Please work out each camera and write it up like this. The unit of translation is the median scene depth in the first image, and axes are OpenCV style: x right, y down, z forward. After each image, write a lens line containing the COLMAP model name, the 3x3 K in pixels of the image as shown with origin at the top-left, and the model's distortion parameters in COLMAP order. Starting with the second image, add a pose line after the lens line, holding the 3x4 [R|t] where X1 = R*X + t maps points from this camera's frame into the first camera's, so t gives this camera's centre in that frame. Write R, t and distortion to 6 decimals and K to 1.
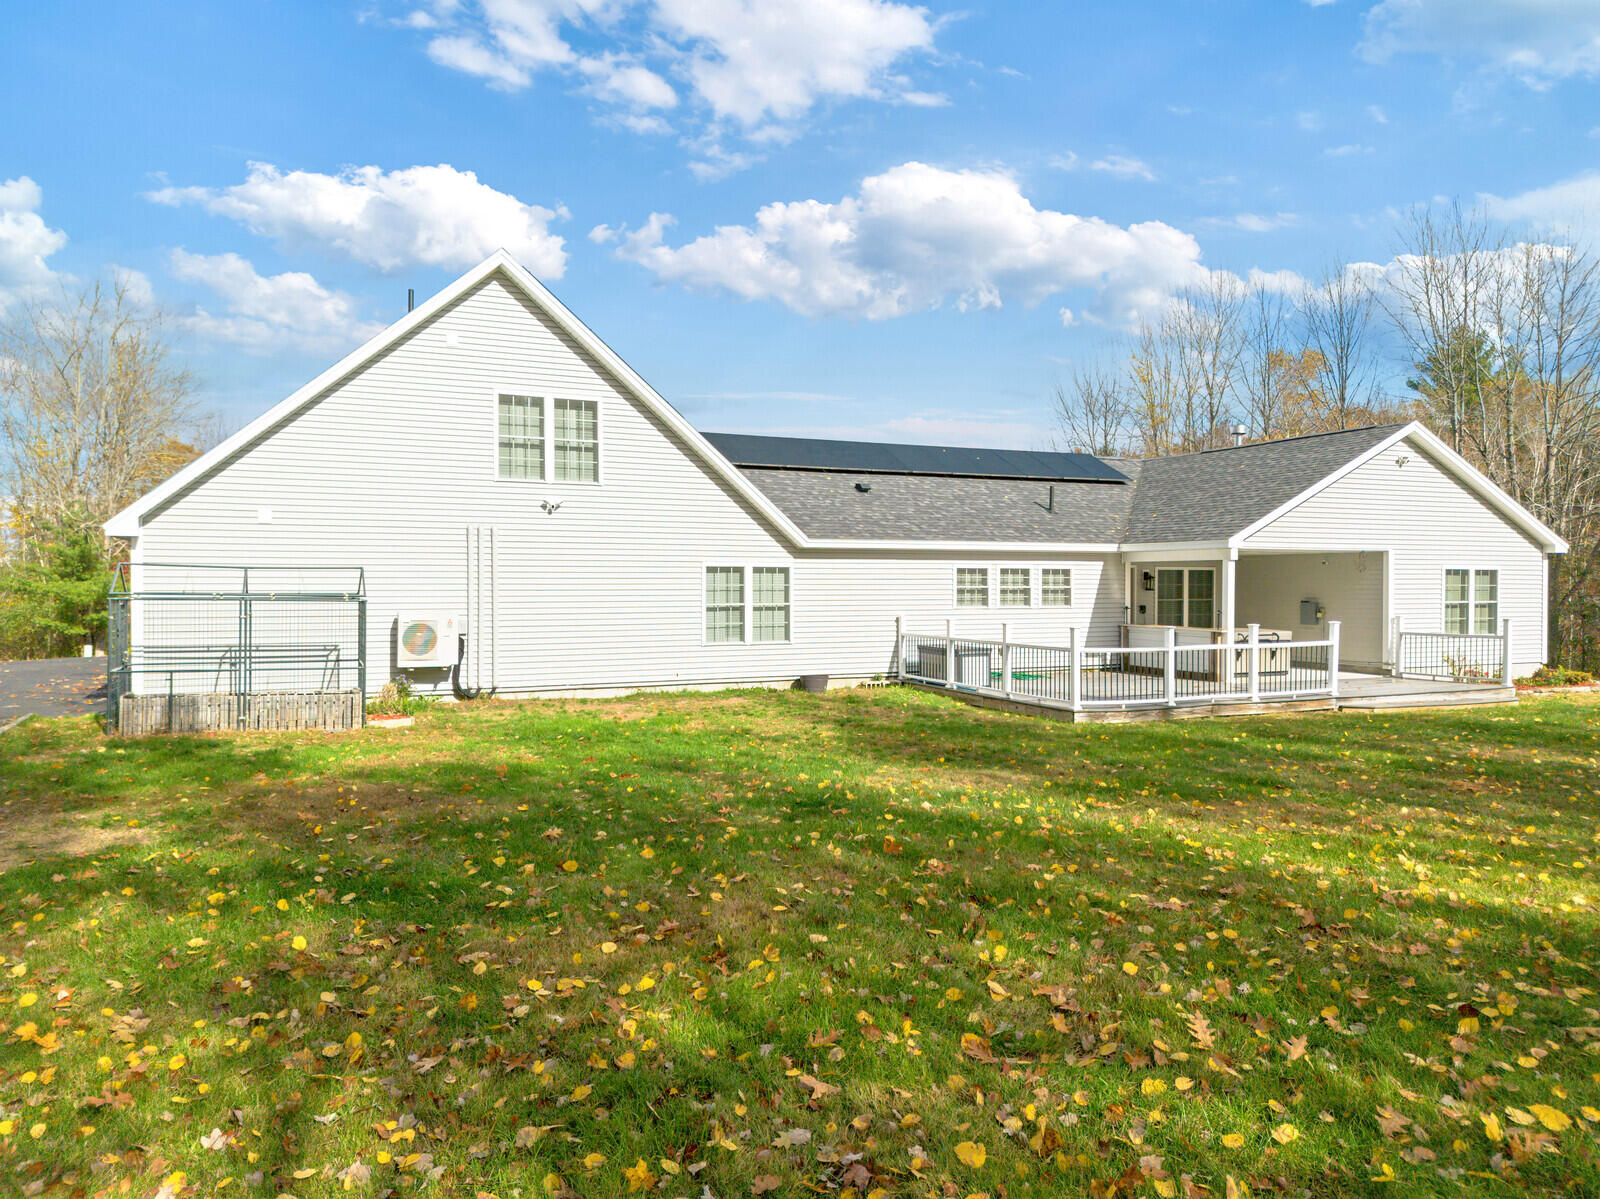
lens RADIAL K [[1073.1, 0, 803.6], [0, 1073.1, 604.7], [0, 0, 1]] dist [0.033275, -0.037292]
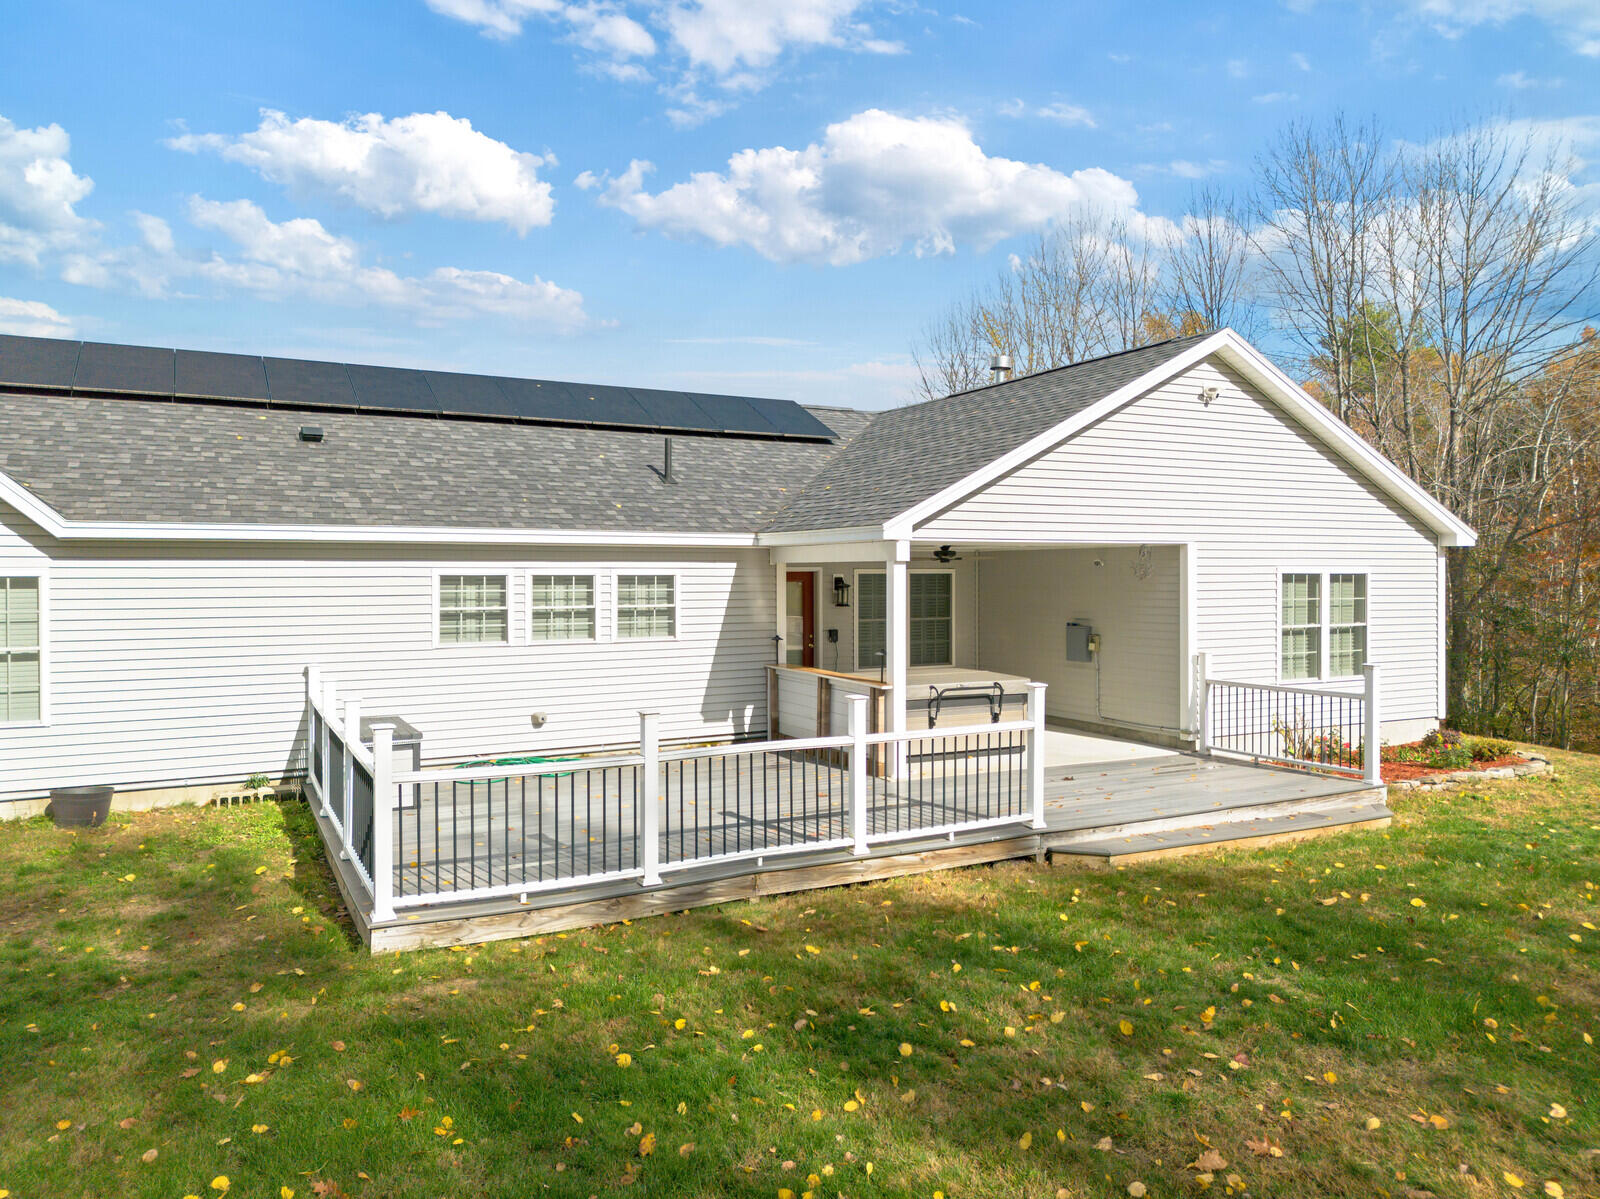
lens RADIAL K [[1113.5, 0, 807.5], [0, 1113.5, 586.2], [0, 0, 1]] dist [0.063526, -0.043120]
pose [[0.996718, -0.004196, 0.080846, 0.268367], [0.005030, 0.999936, -0.010111, -0.020136], [-0.080798, 0.010484, 0.996675, 0.377221]]
